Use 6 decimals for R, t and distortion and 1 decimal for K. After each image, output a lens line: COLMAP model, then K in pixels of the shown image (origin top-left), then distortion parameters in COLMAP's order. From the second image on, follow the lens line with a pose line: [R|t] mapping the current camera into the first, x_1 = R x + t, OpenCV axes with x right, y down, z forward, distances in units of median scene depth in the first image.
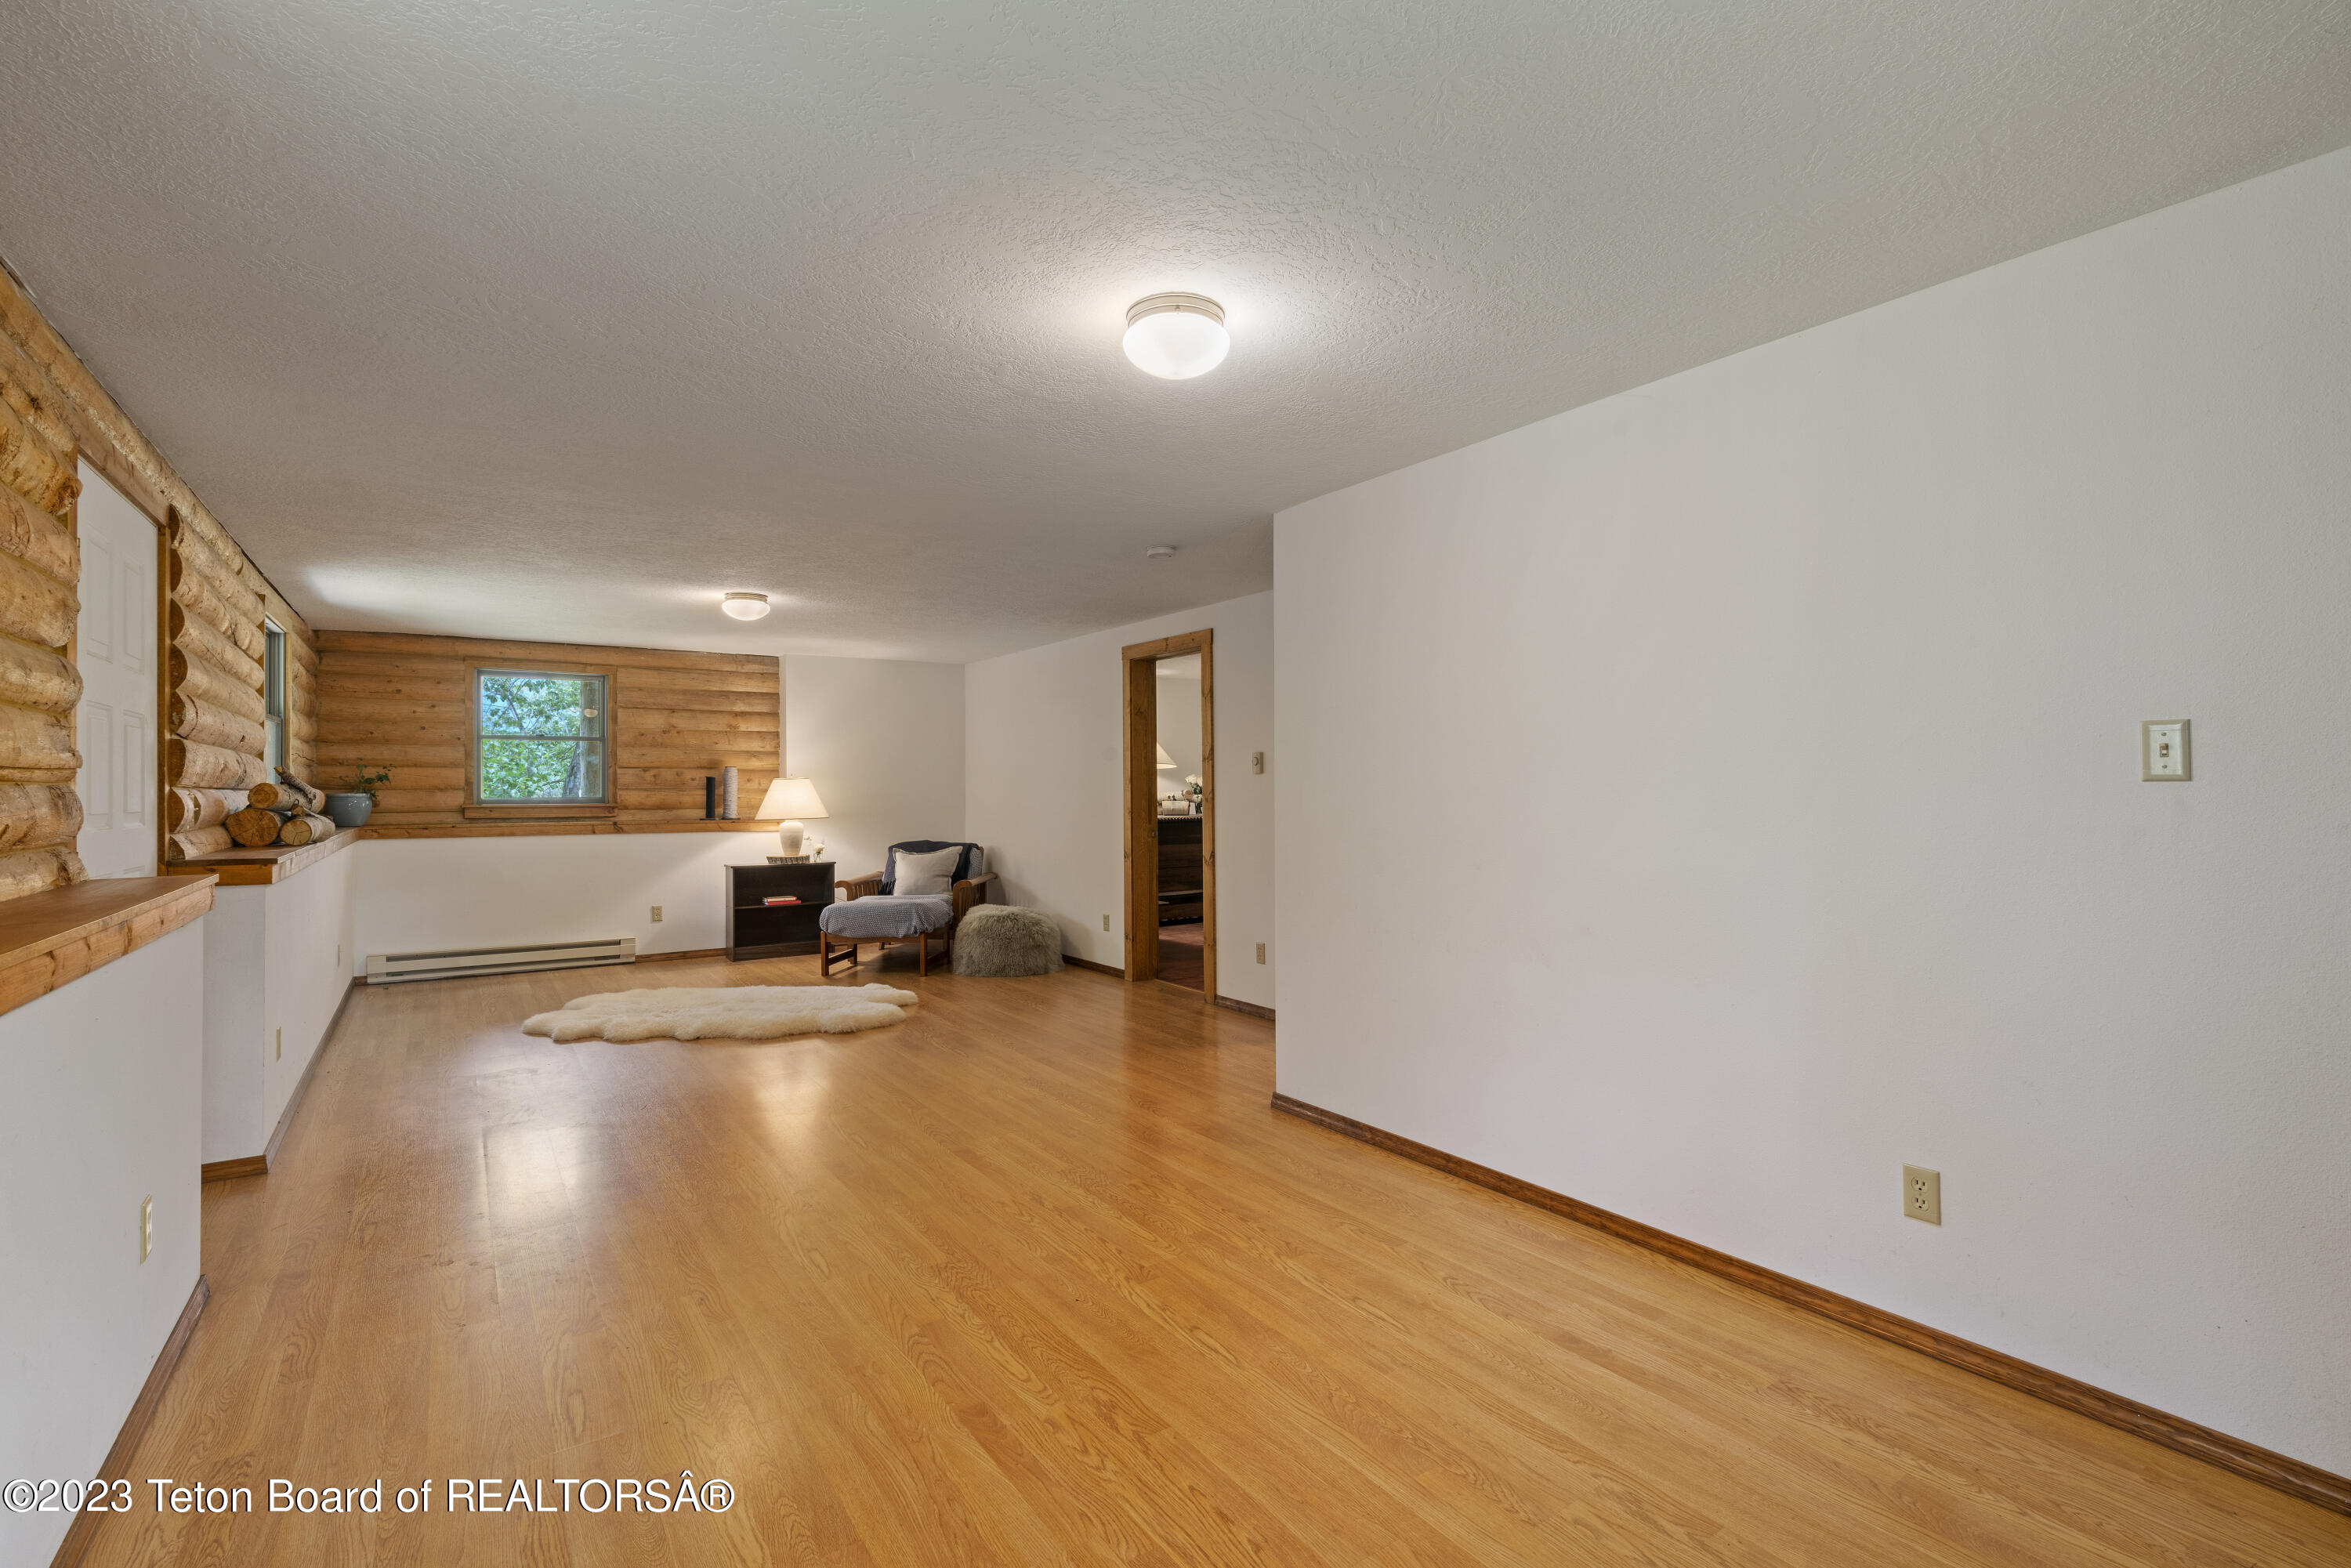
lens RADIAL K [[1062.0, 0, 1175.5], [0, 1062.0, 784.0], [0, 0, 1]] dist [-0.021142, -0.000091]
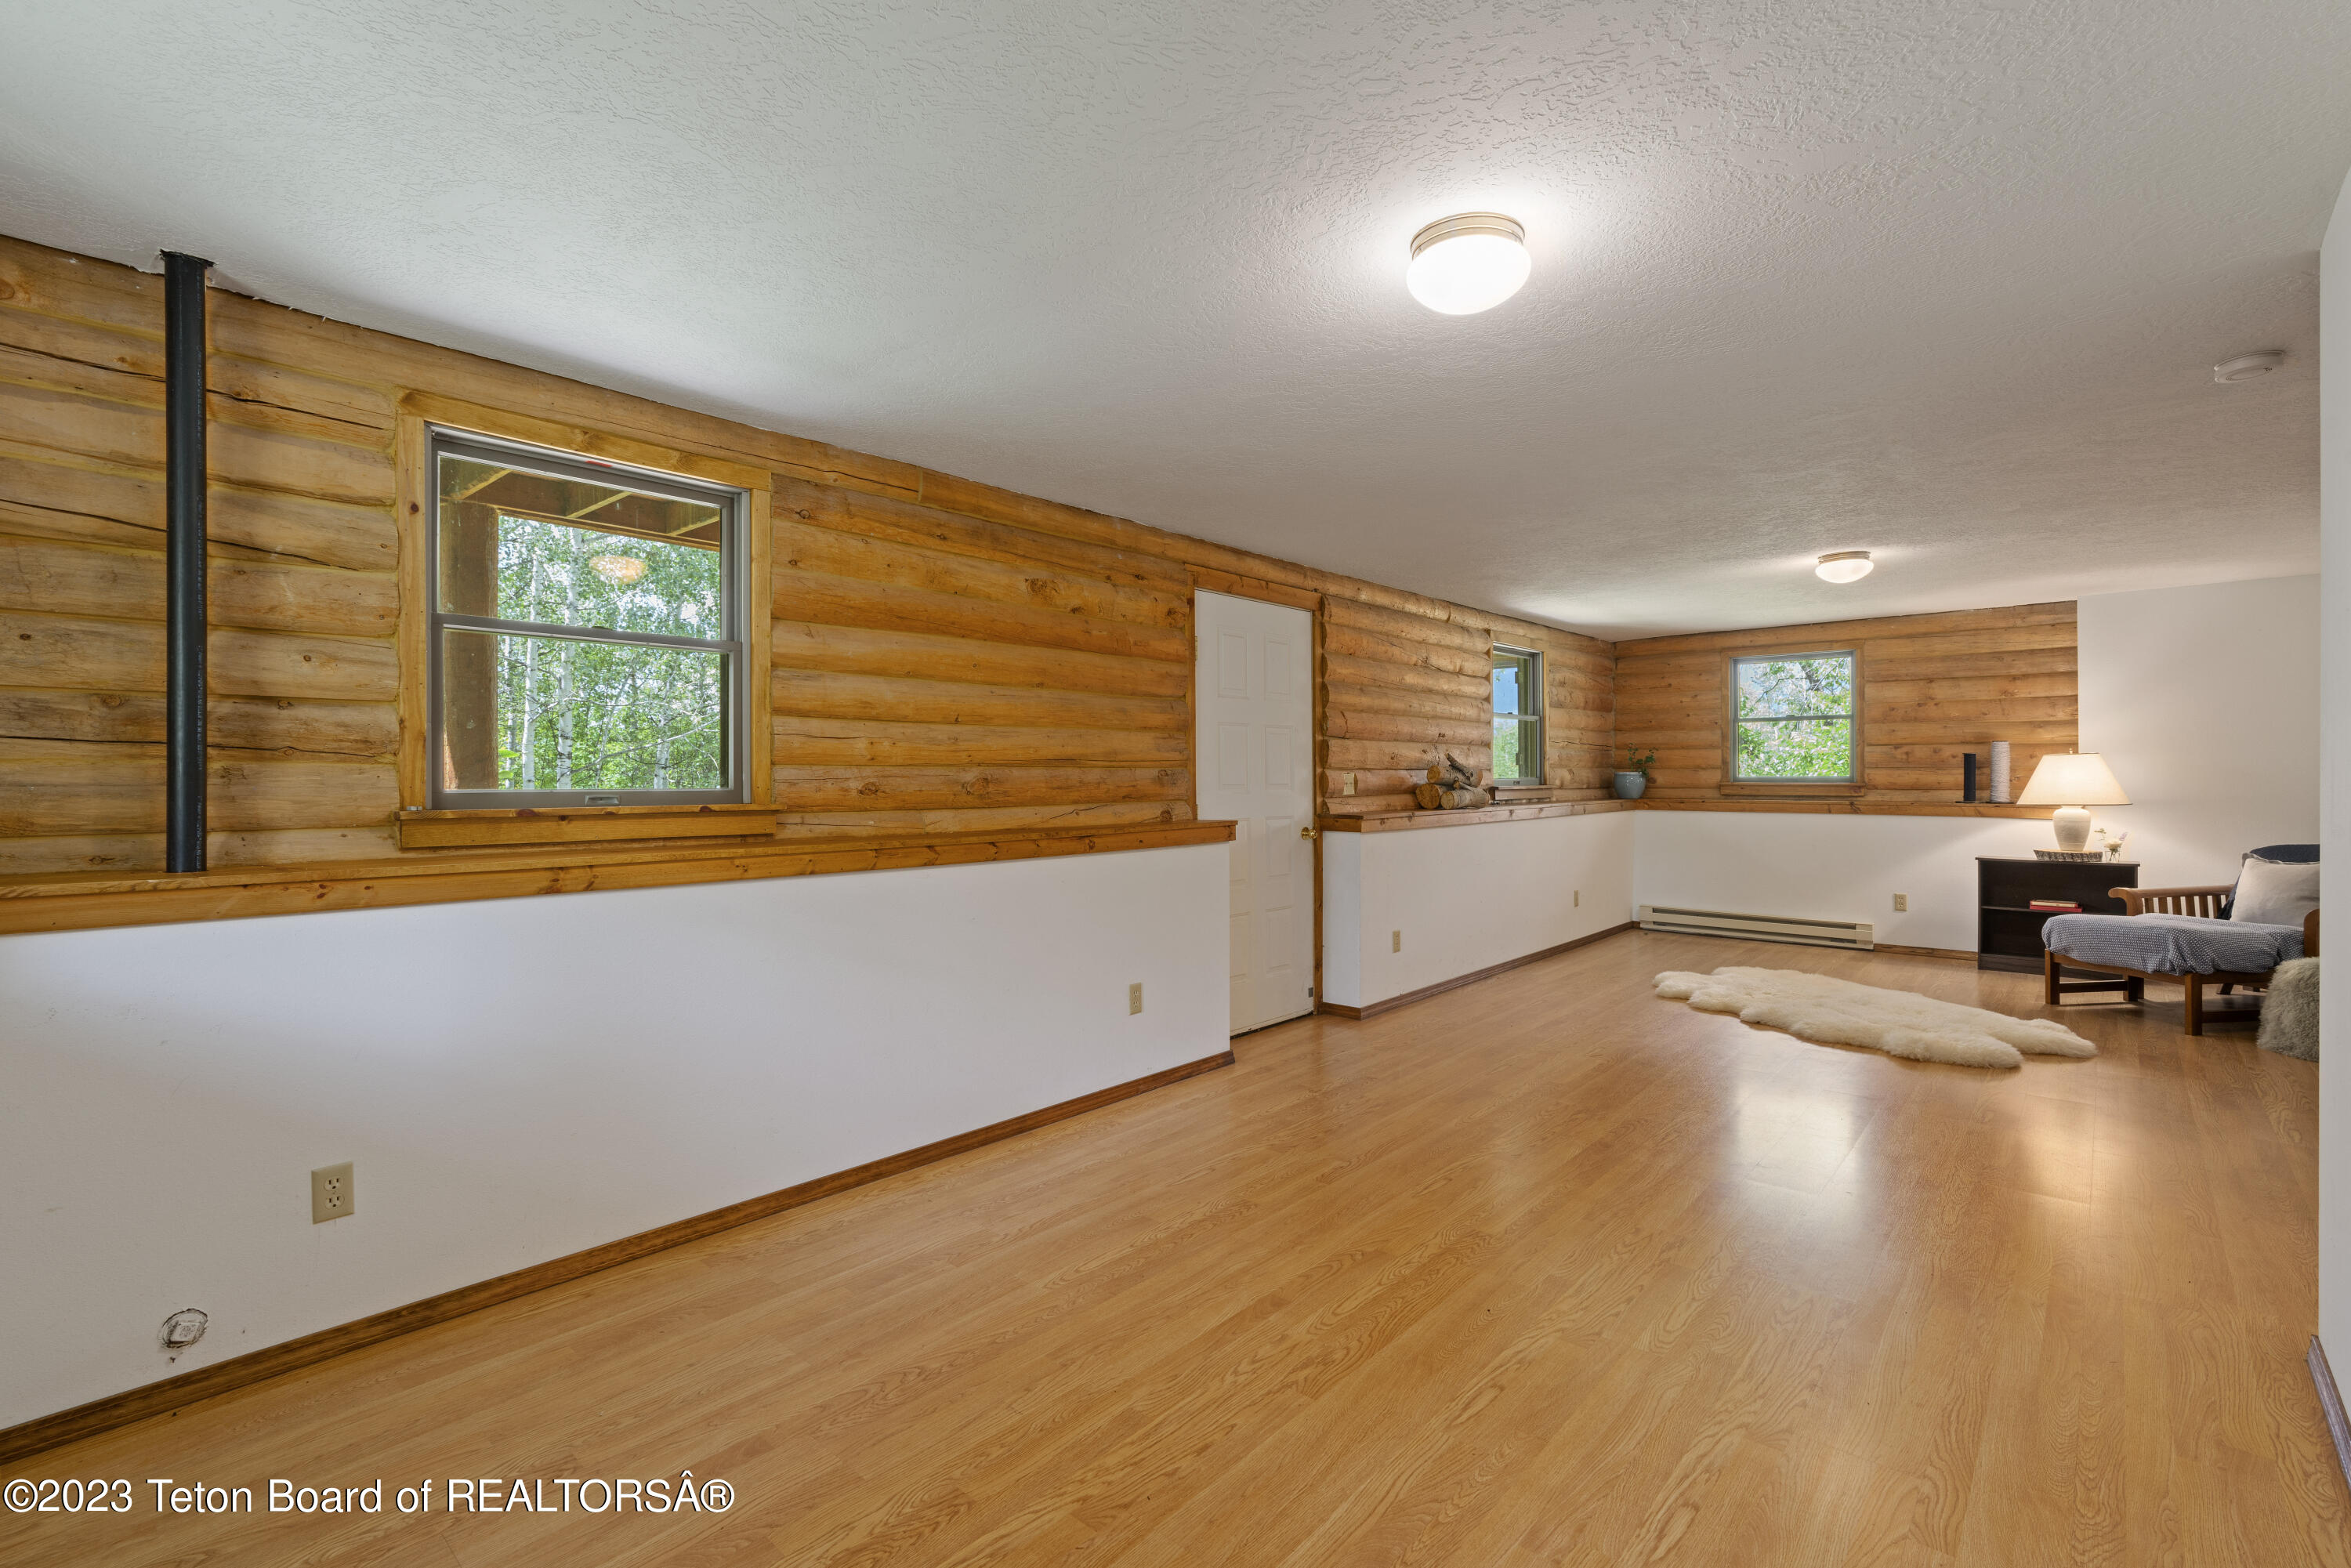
lens RADIAL K [[1062.0, 0, 1175.5], [0, 1062.0, 784.0], [0, 0, 1]] dist [-0.021142, -0.000091]
pose [[0.218107, 0.013043, -0.975838, 0.267074], [0.008553, 0.999847, 0.015275, -0.000304], [0.975887, -0.011678, 0.217962, 0.183705]]
